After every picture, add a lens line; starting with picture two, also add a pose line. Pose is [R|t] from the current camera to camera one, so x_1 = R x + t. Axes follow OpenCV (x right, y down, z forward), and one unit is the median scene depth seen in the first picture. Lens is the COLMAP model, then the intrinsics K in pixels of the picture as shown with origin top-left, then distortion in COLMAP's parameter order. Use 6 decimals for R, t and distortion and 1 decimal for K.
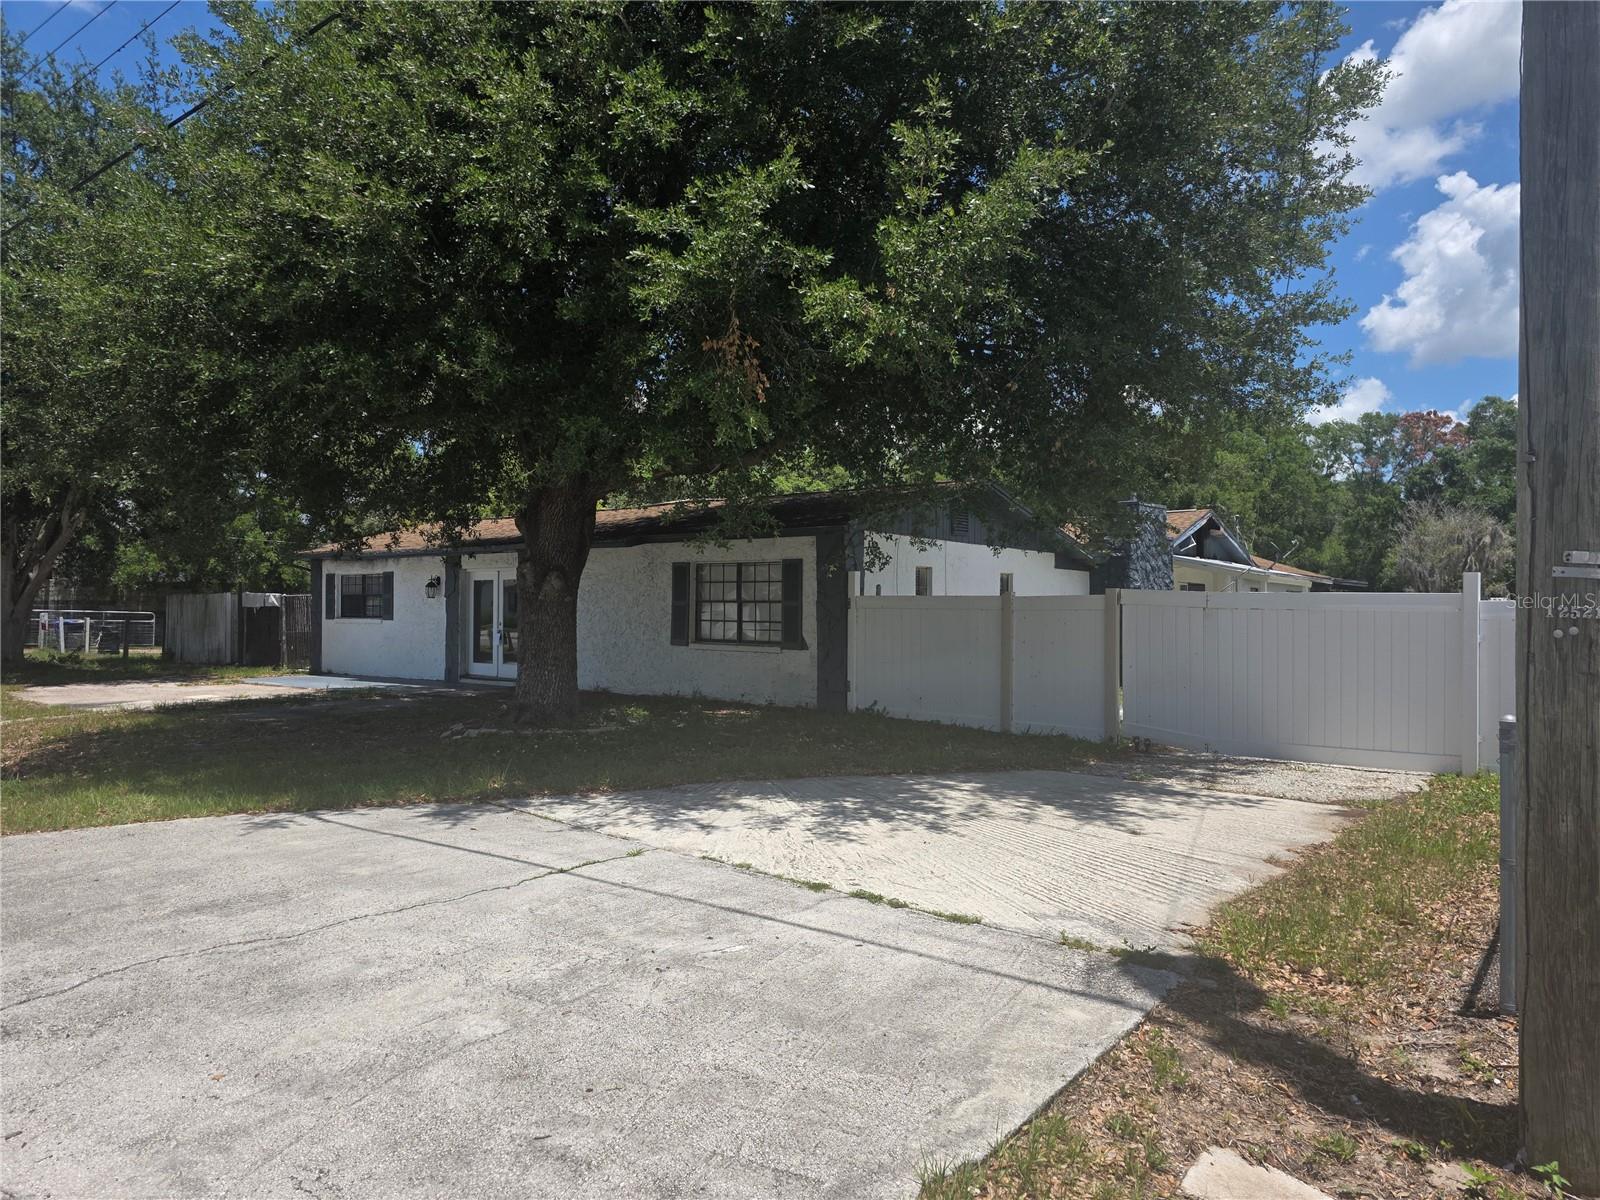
lens RADIAL K [[1071.1, 0, 801.8], [0, 1071.1, 602.7], [0, 0, 1]] dist [0.028298, 0.001255]
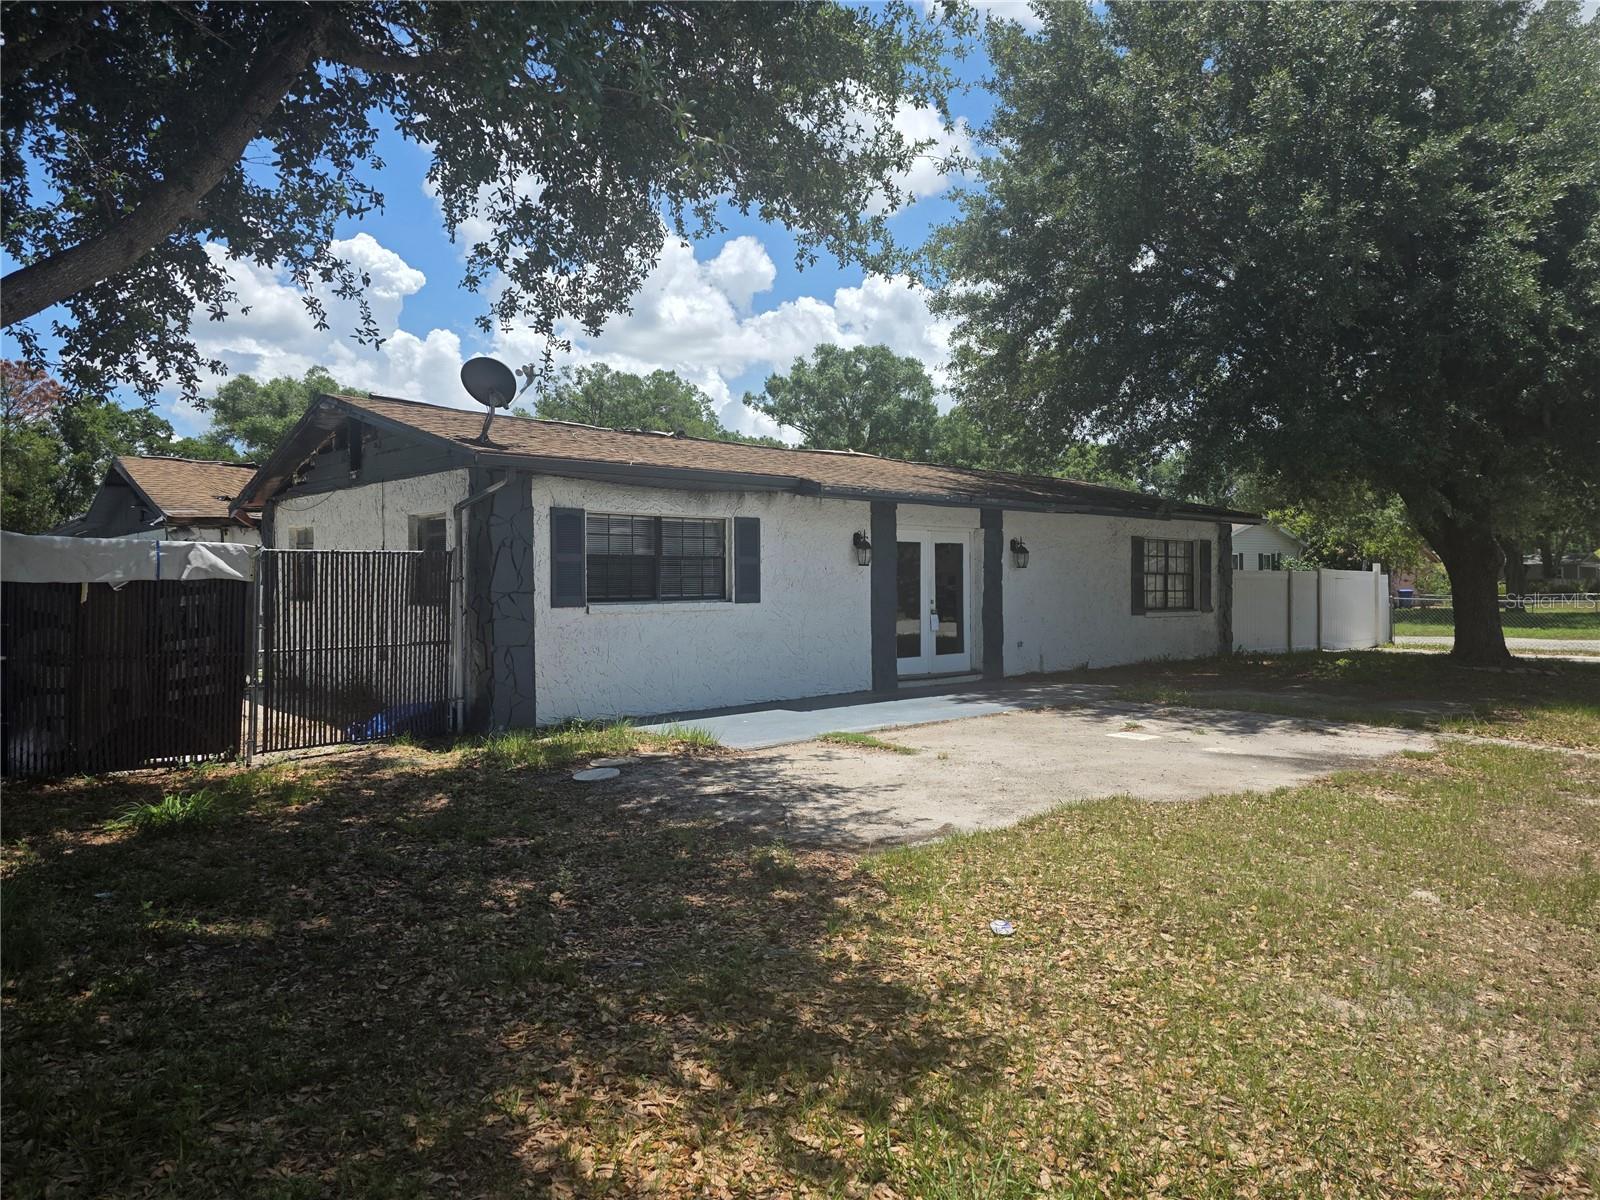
lens RADIAL K [[1071.1, 0, 800.2], [0, 1071.1, 592.8], [0, 0, 1]] dist [0.028298, 0.001255]
pose [[0.161731, -0.010525, 0.986779, -1.097902], [0.002962, 0.999944, 0.010180, 0.005663], [-0.986830, 0.001277, 0.161753, 1.047337]]
